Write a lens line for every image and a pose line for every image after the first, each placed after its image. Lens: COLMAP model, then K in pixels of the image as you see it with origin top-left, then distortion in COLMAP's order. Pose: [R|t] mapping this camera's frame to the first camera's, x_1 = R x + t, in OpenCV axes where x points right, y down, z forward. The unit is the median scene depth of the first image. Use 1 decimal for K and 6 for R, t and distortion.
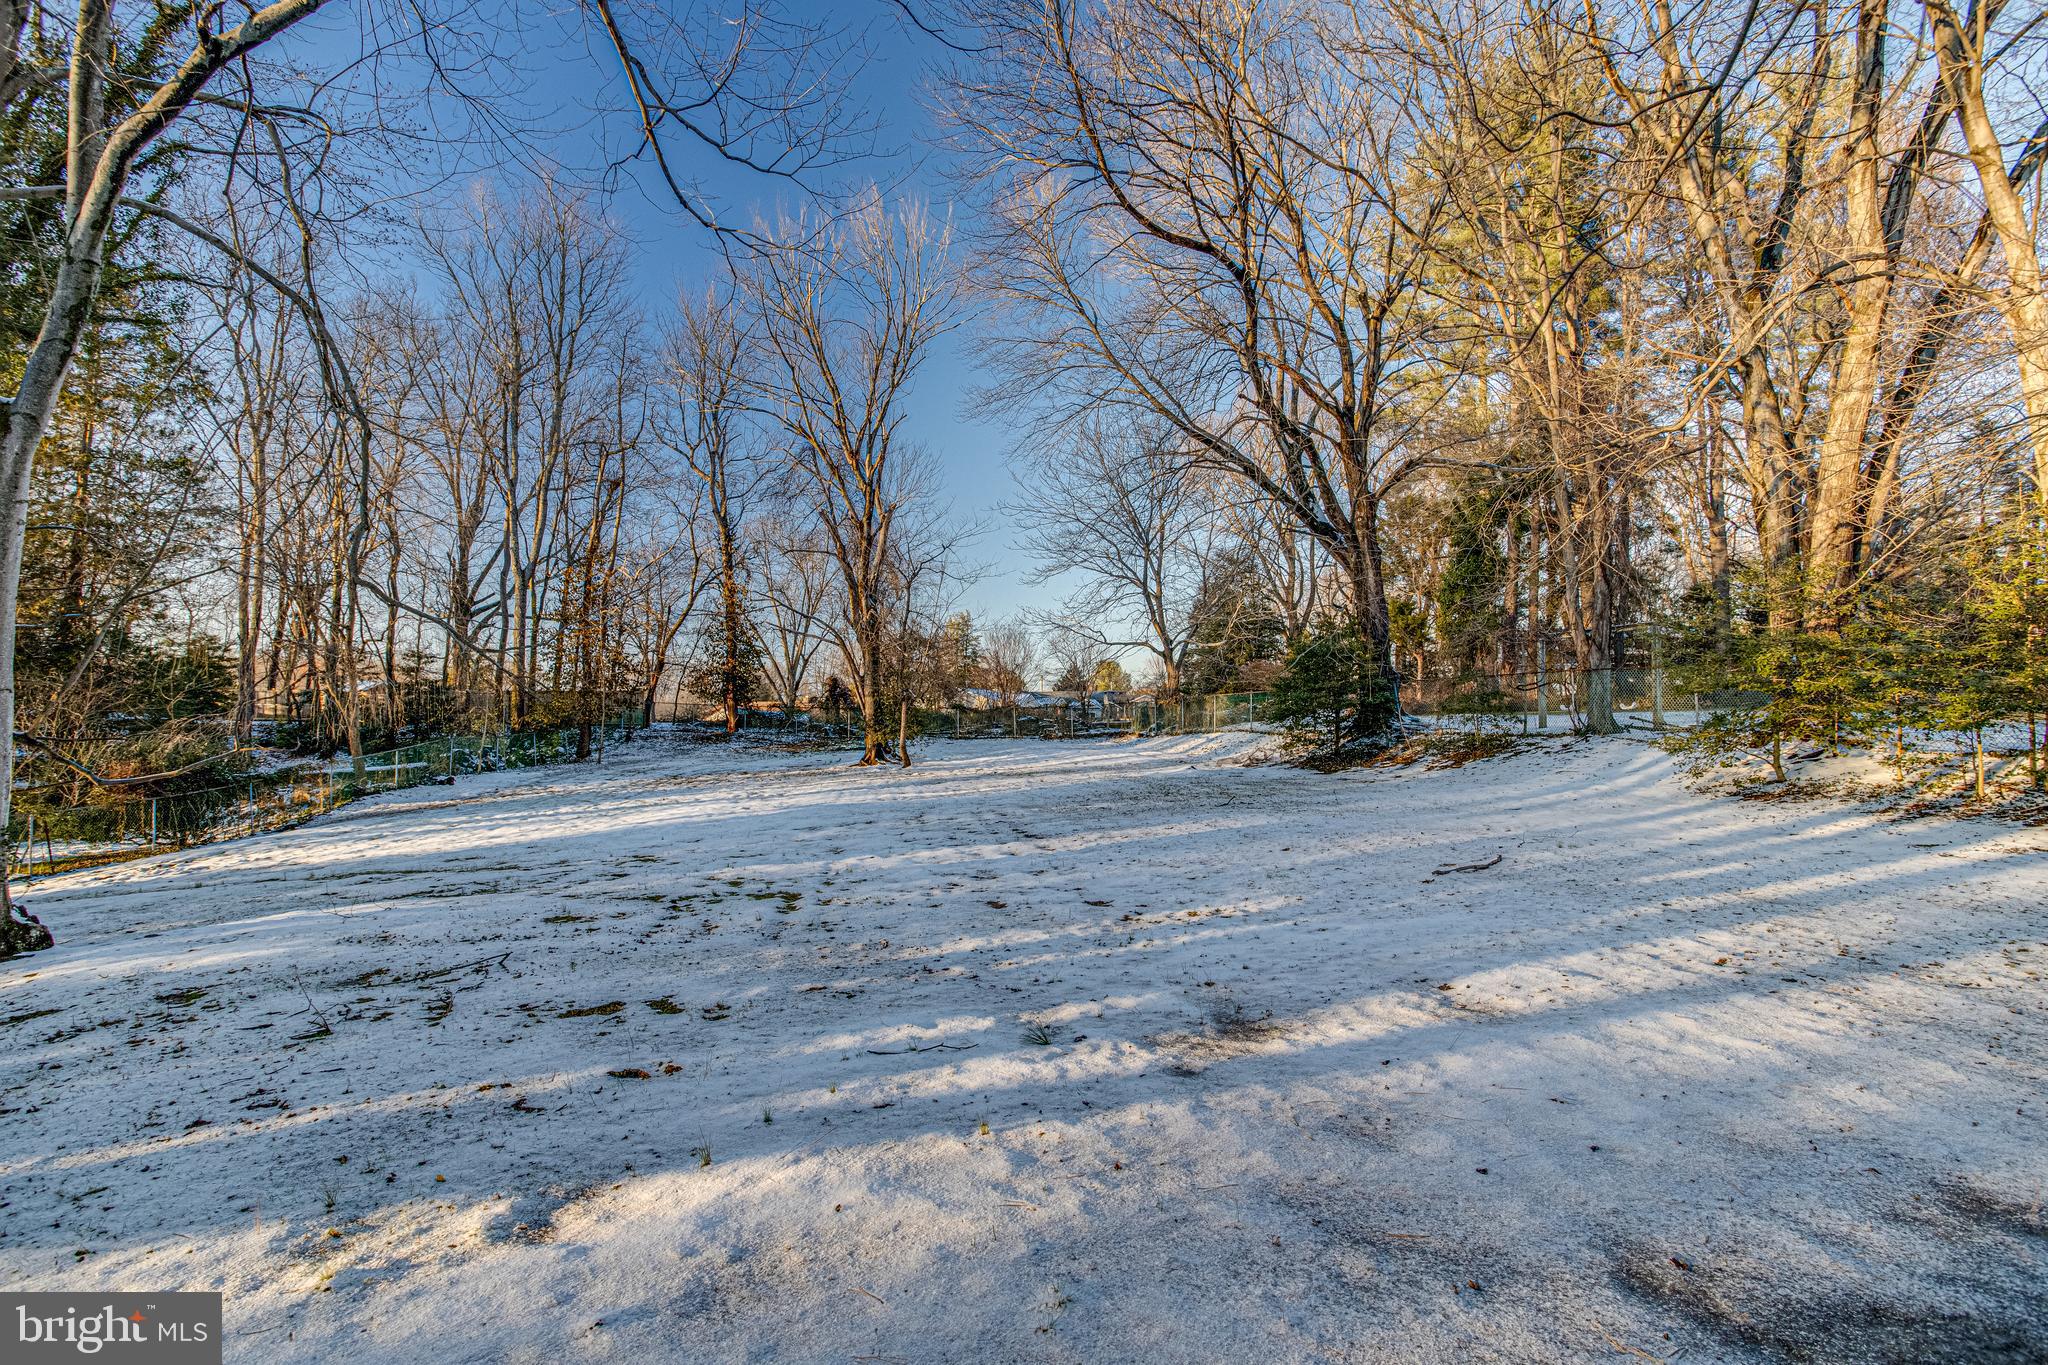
lens RADIAL K [[986.8, 0, 1010.3], [0, 986.8, 687.3], [0, 0, 1]] dist [-0.048574, 0.013017]
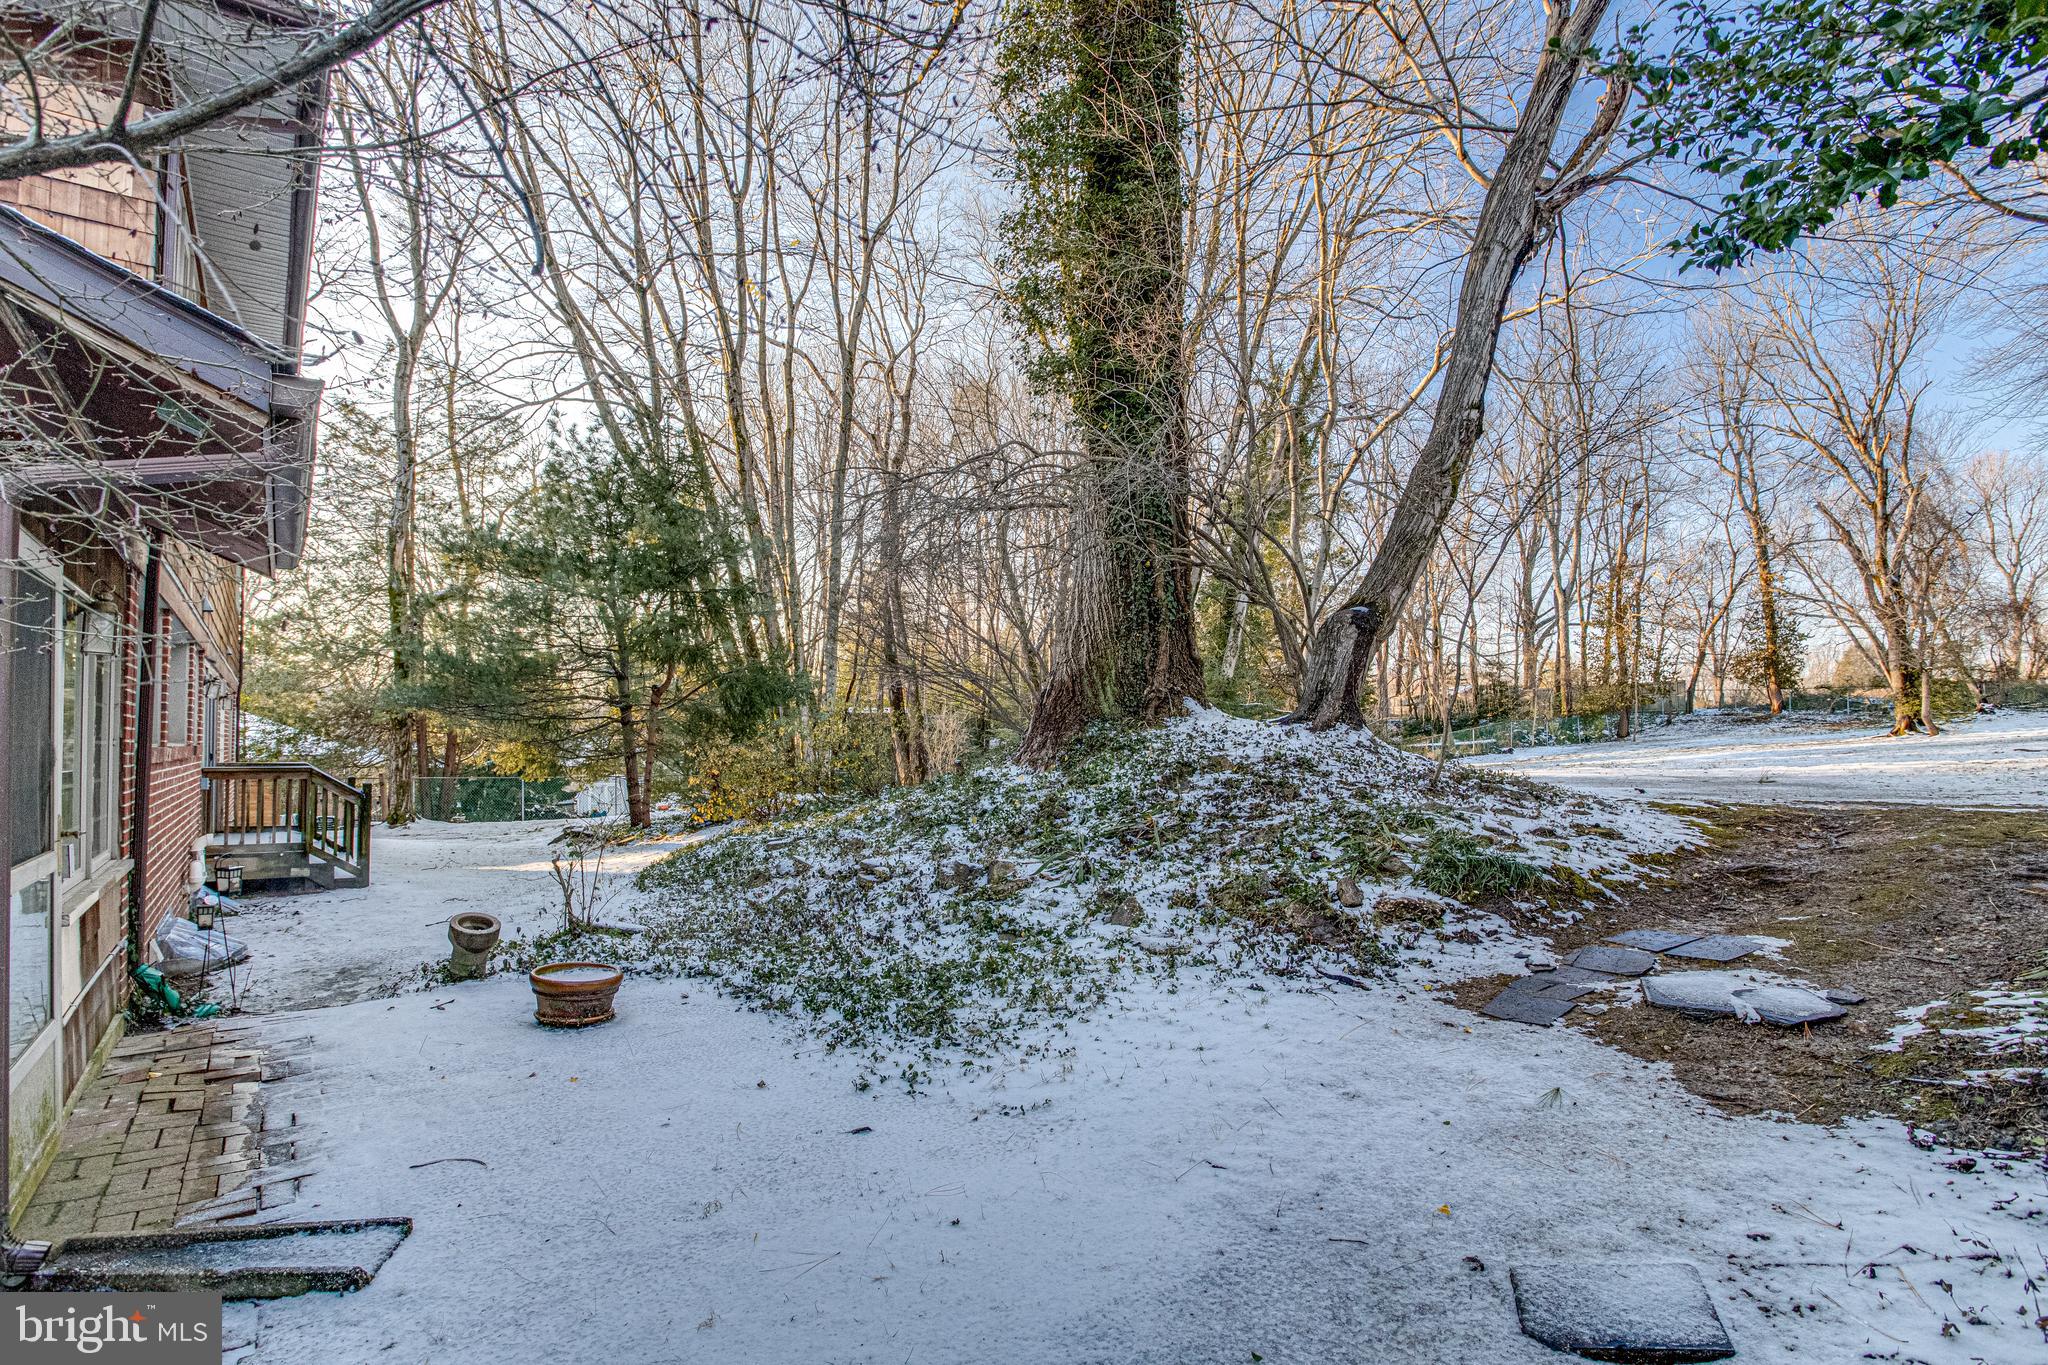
lens RADIAL K [[1006.6, 0, 1033.1], [0, 1006.6, 716.1], [0, 0, 1]] dist [-0.050538, 0.015307]
pose [[0.533742, -0.031400, -0.845064, 0.205668], [0.050886, 0.998692, -0.004968, 0.013935], [0.844115, -0.040350, 0.534642, -0.262987]]
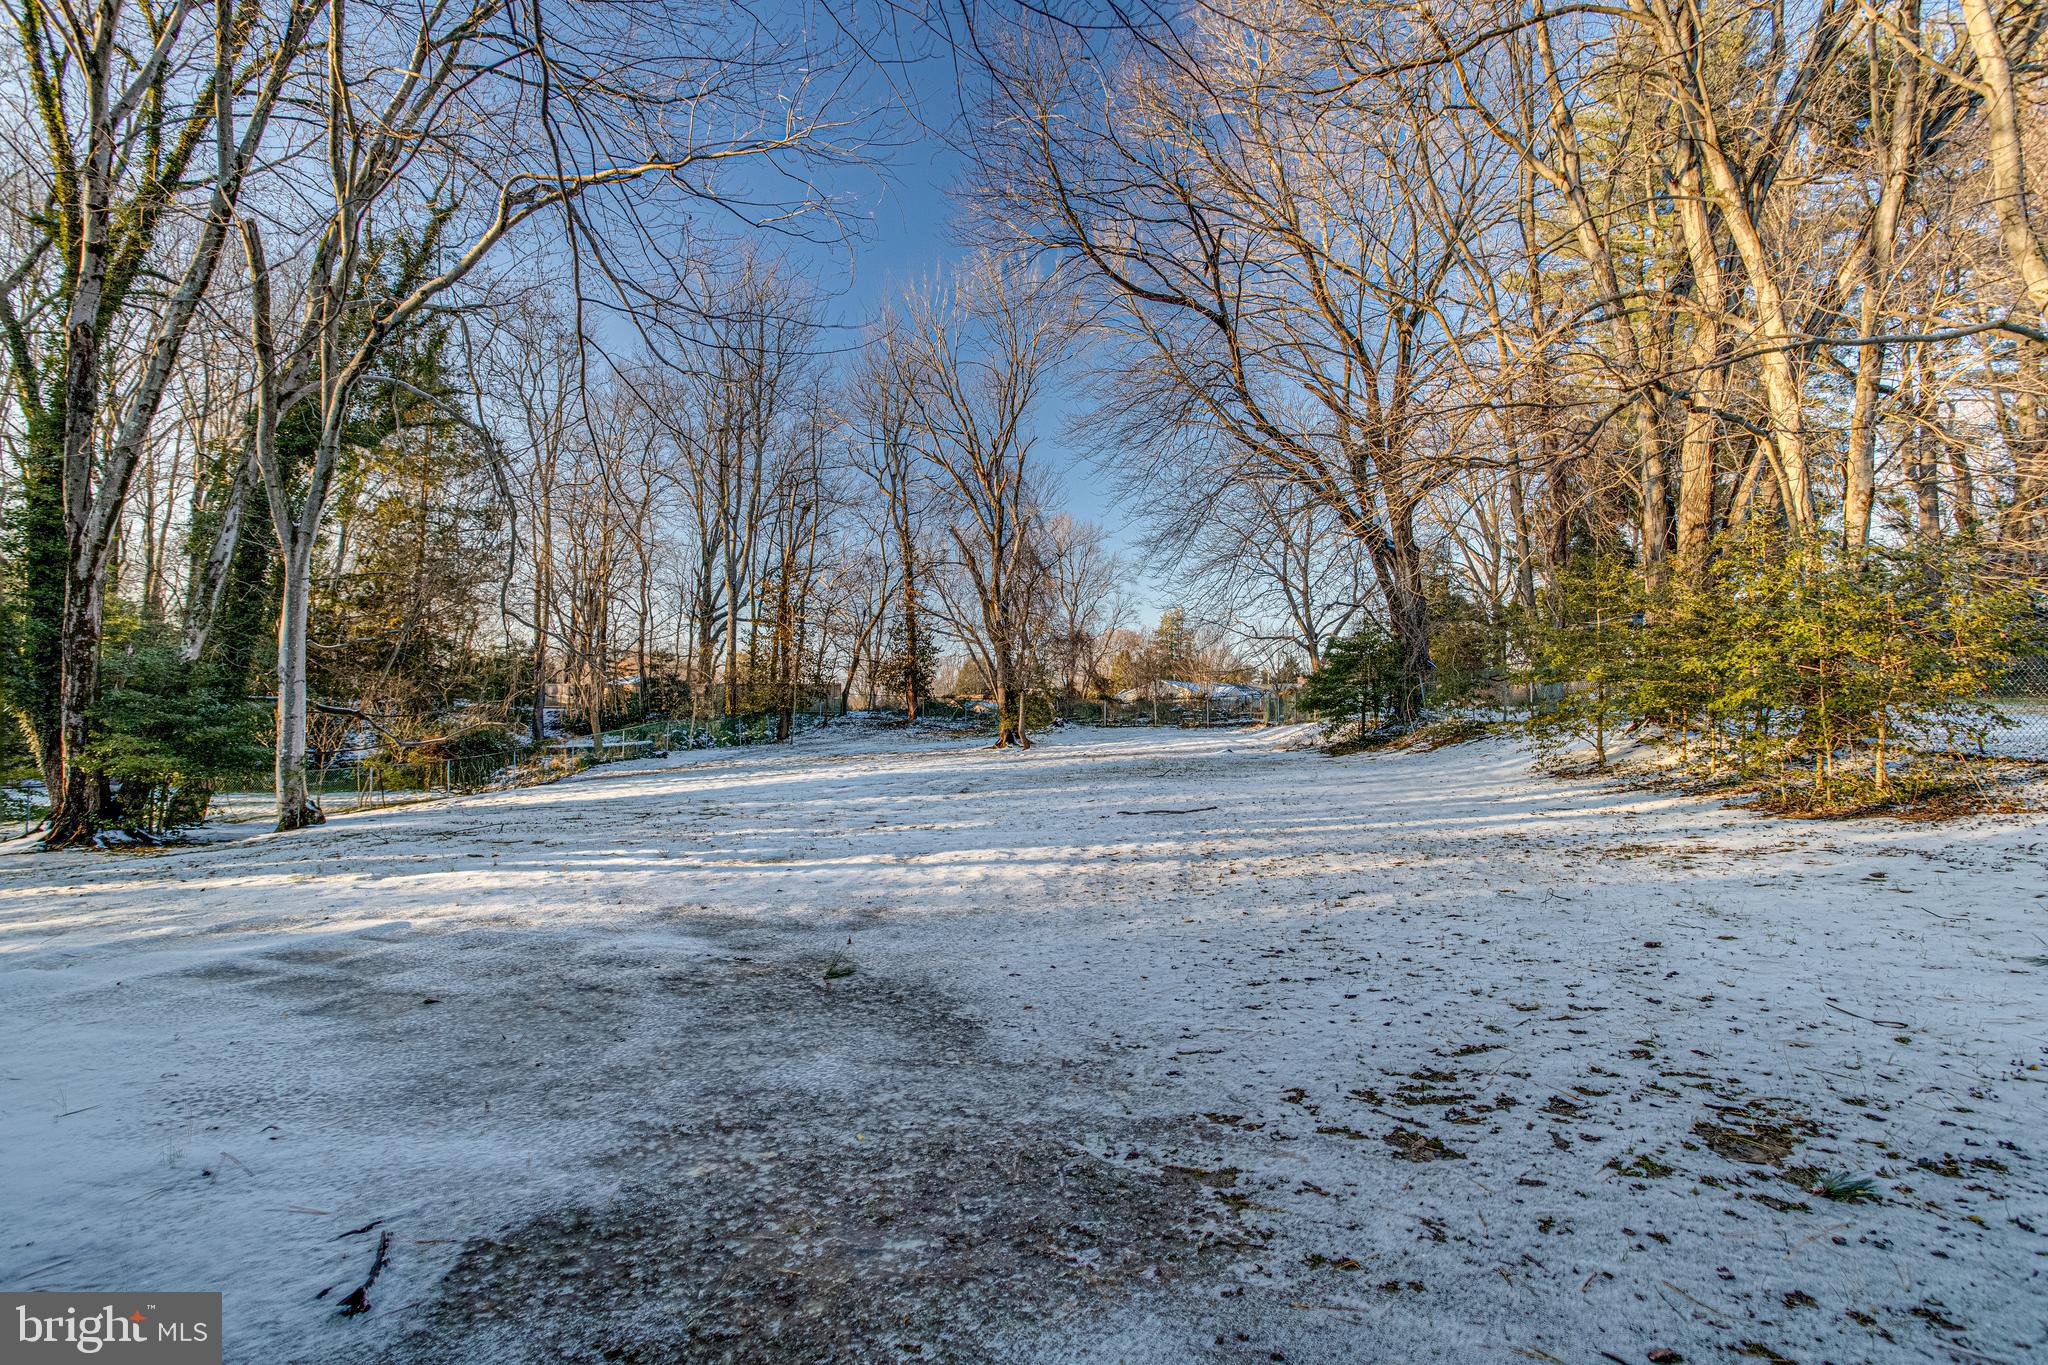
lens RADIAL K [[986.8, 0, 1010.3], [0, 986.8, 687.3], [0, 0, 1]] dist [-0.048574, 0.013017]
pose [[0.964622, -0.000582, -0.263638, 0.147173], [0.002530, 0.999972, 0.007053, 0.000232], [0.263626, -0.007470, 0.964596, -0.084688]]
